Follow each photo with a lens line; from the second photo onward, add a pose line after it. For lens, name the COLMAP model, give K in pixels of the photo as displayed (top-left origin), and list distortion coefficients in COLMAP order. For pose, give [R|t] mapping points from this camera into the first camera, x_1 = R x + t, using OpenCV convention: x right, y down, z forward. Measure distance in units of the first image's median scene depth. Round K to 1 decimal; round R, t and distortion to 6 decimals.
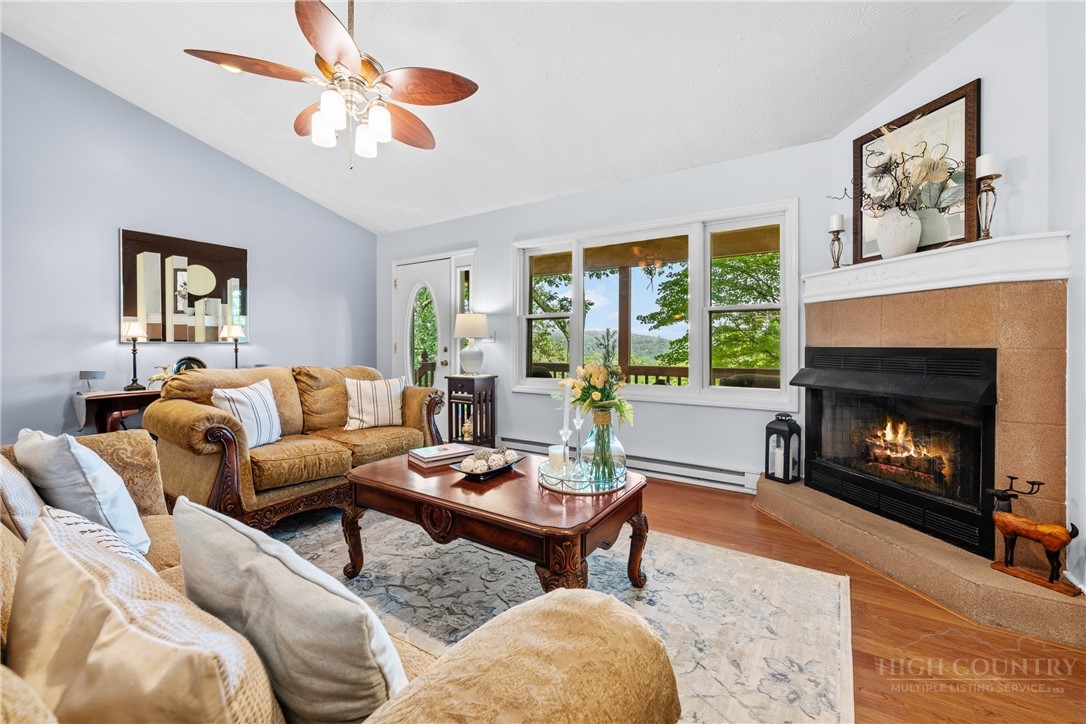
lens RADIAL K [[425.4, 0, 544.6], [0, 425.4, 353.5], [0, 0, 1]] dist [-0.000051, -0.000049]
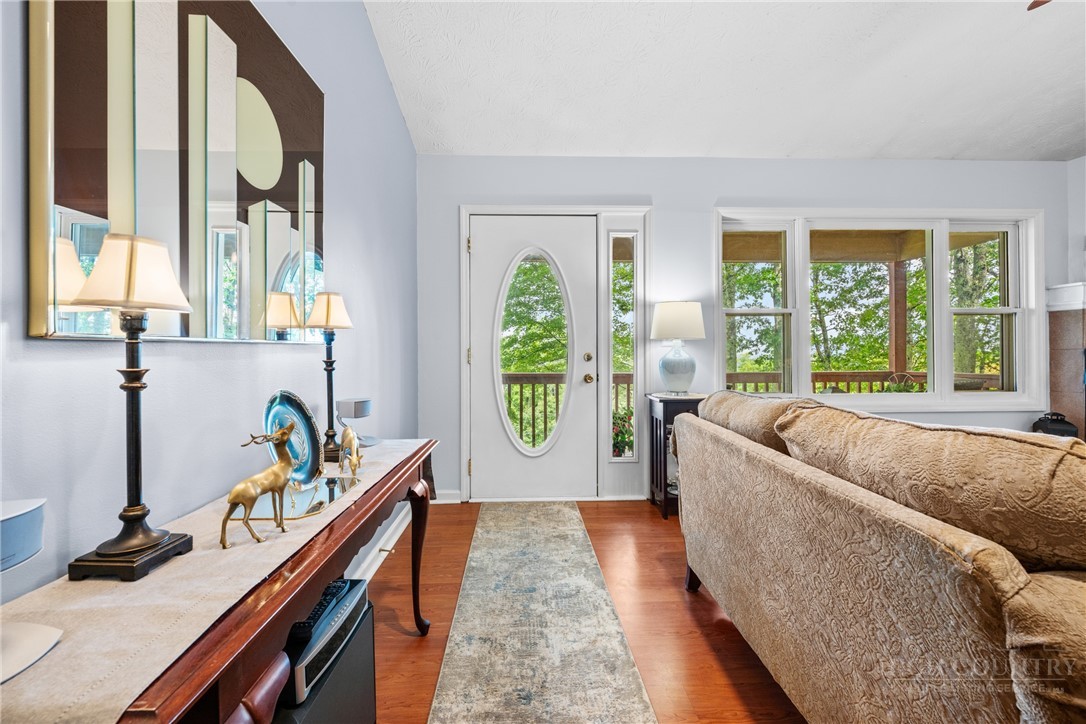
lens RADIAL K [[425.4, 0, 542.1], [0, 425.4, 357.3], [0, 0, 1]] dist [-0.000051, -0.000049]
pose [[0.833571, -0.012334, 0.552274, -0.818841], [0.016780, 0.999855, -0.002998, -0.010706], [-0.552157, 0.011767, 0.833657, 0.639941]]
